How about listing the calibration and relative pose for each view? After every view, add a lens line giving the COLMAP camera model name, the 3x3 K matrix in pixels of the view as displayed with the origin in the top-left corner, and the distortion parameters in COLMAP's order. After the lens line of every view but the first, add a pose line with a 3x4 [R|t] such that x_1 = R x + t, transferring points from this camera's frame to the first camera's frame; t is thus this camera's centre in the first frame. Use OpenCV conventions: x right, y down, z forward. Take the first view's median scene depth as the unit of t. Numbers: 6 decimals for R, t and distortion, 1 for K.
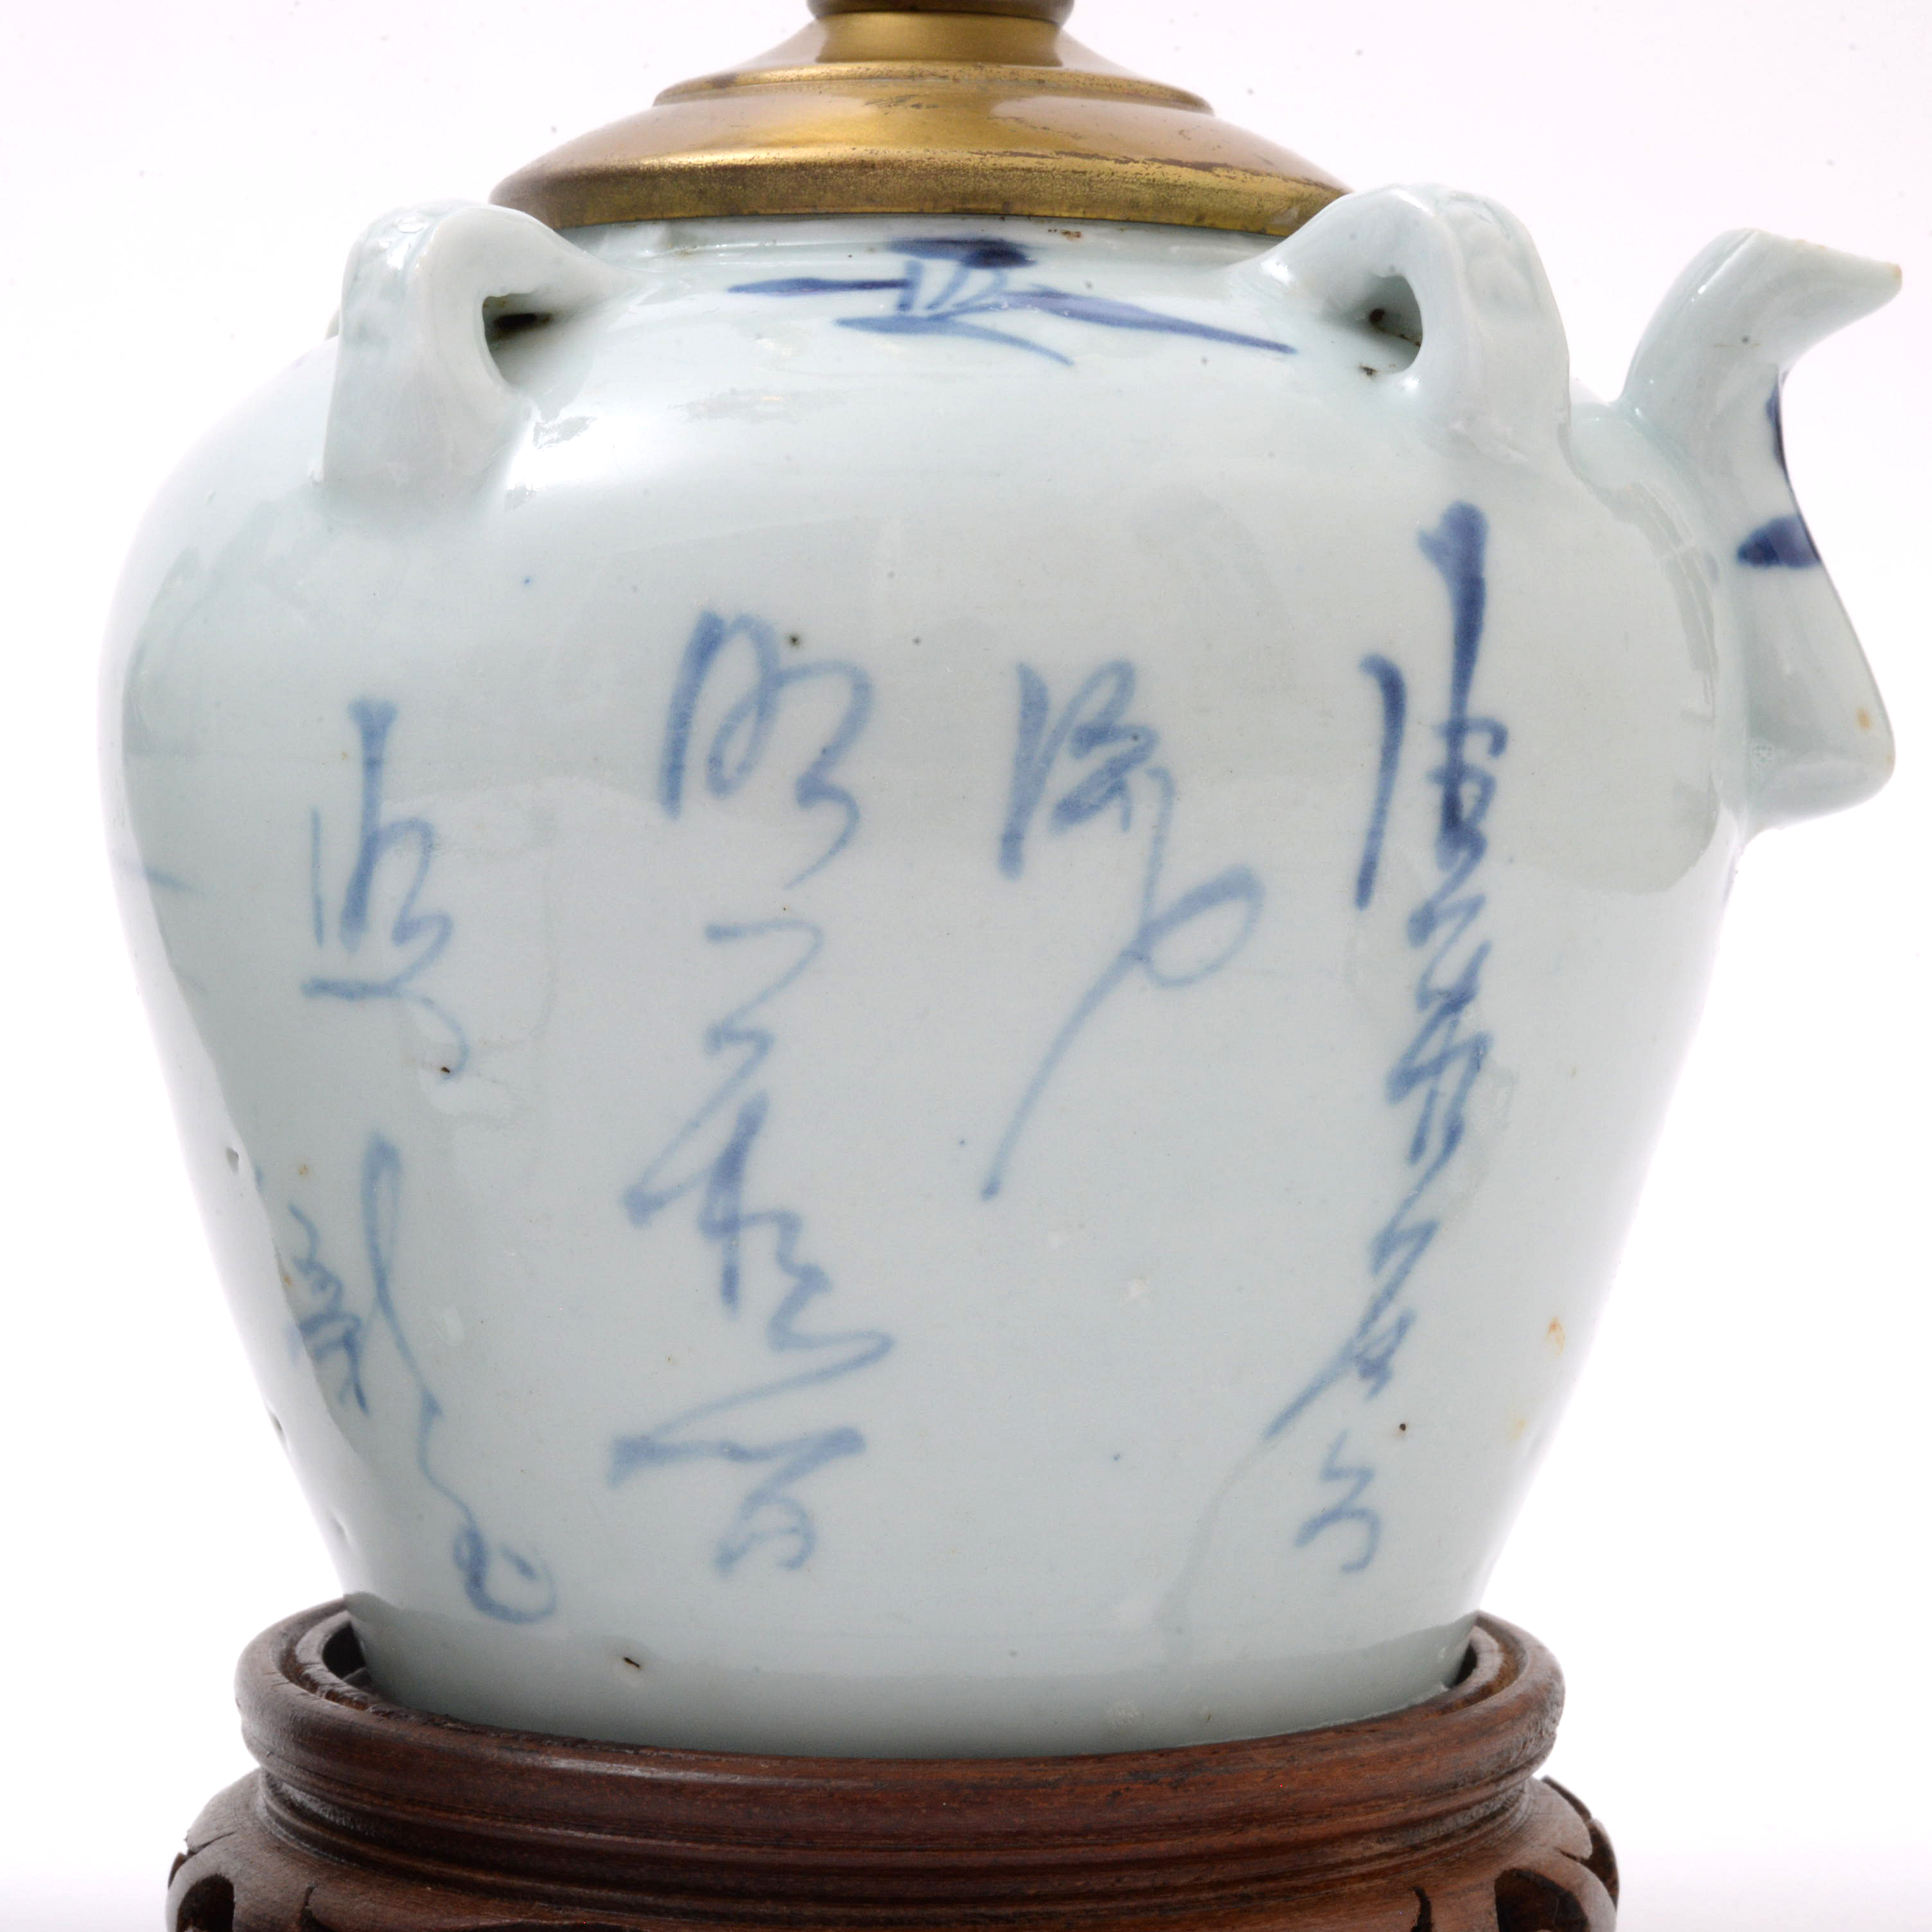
lens RADIAL K [[4705.8, 0, 966.0], [0, 4705.8, 966.0], [0, 0, 1]] dist [-0.039493, 0.626085]
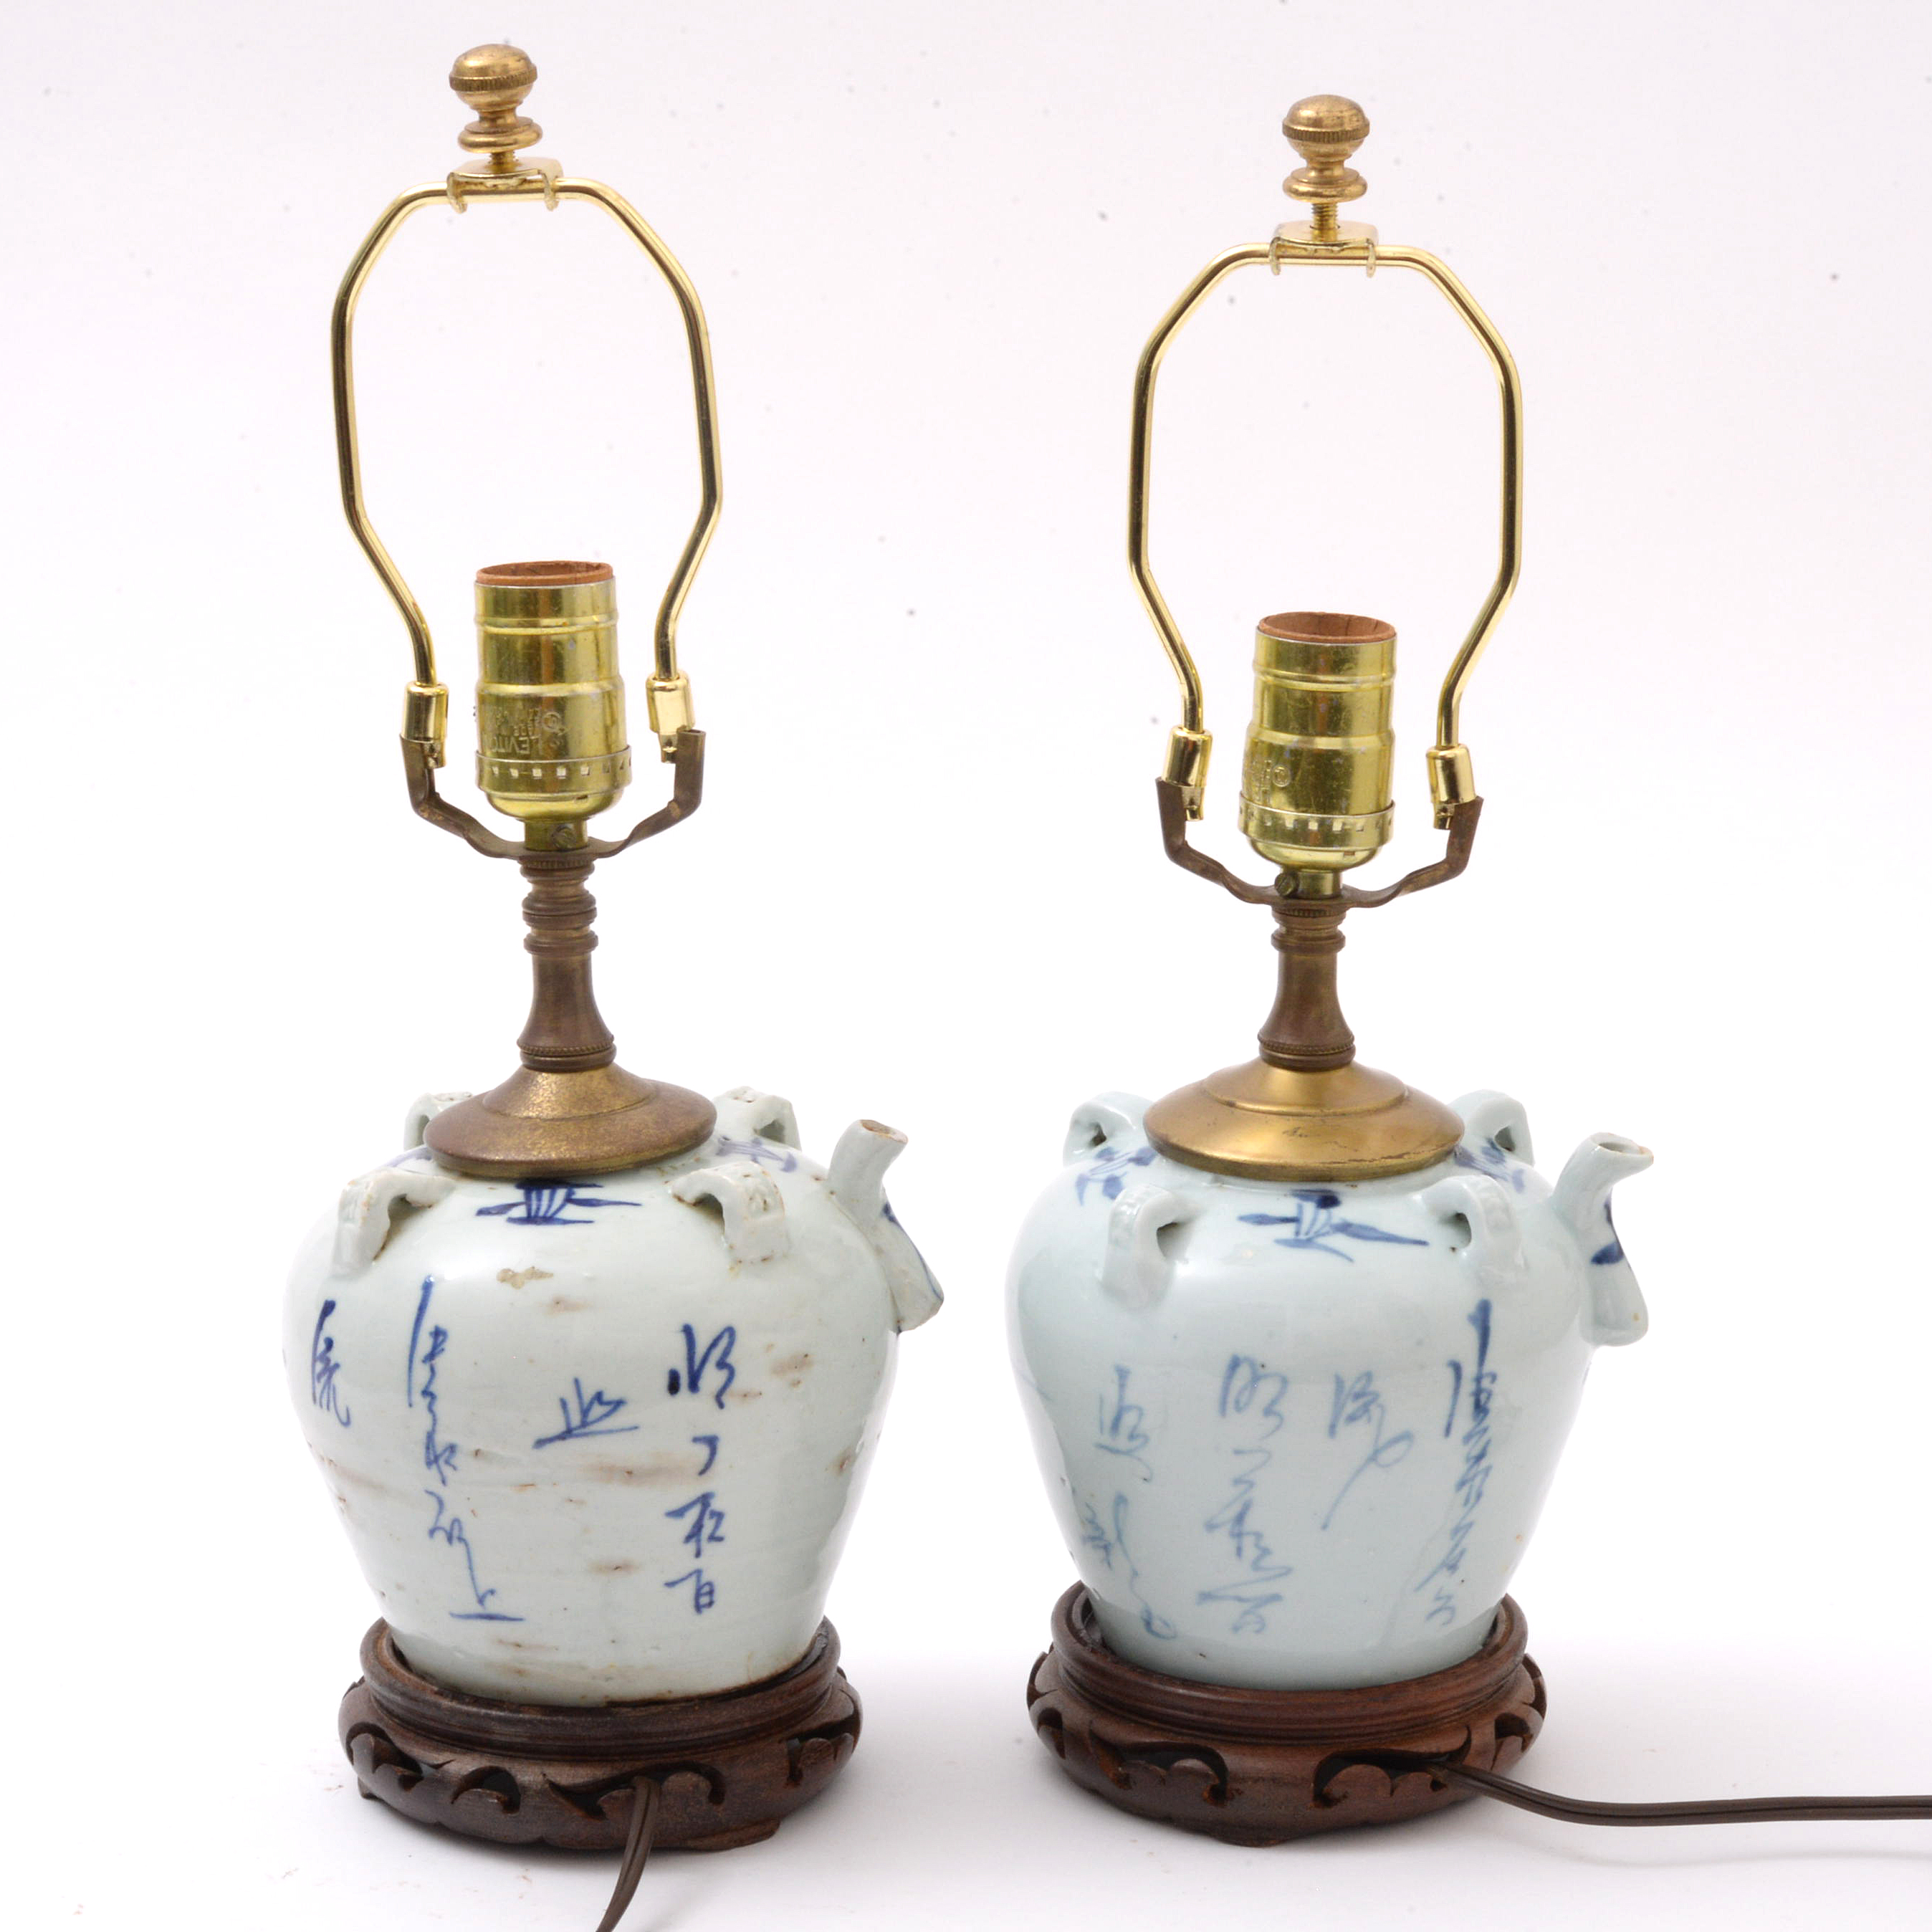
lens RADIAL K [[4705.8, 0, 966.0], [0, 4705.8, 966.0], [0, 0, 1]] dist [-0.039493, 0.626085]
pose [[0.998096, 0.003987, -0.061547, -0.040130], [0.007117, 0.983797, 0.179145, -0.848875], [0.061264, -0.179242, 0.981896, -1.932081]]
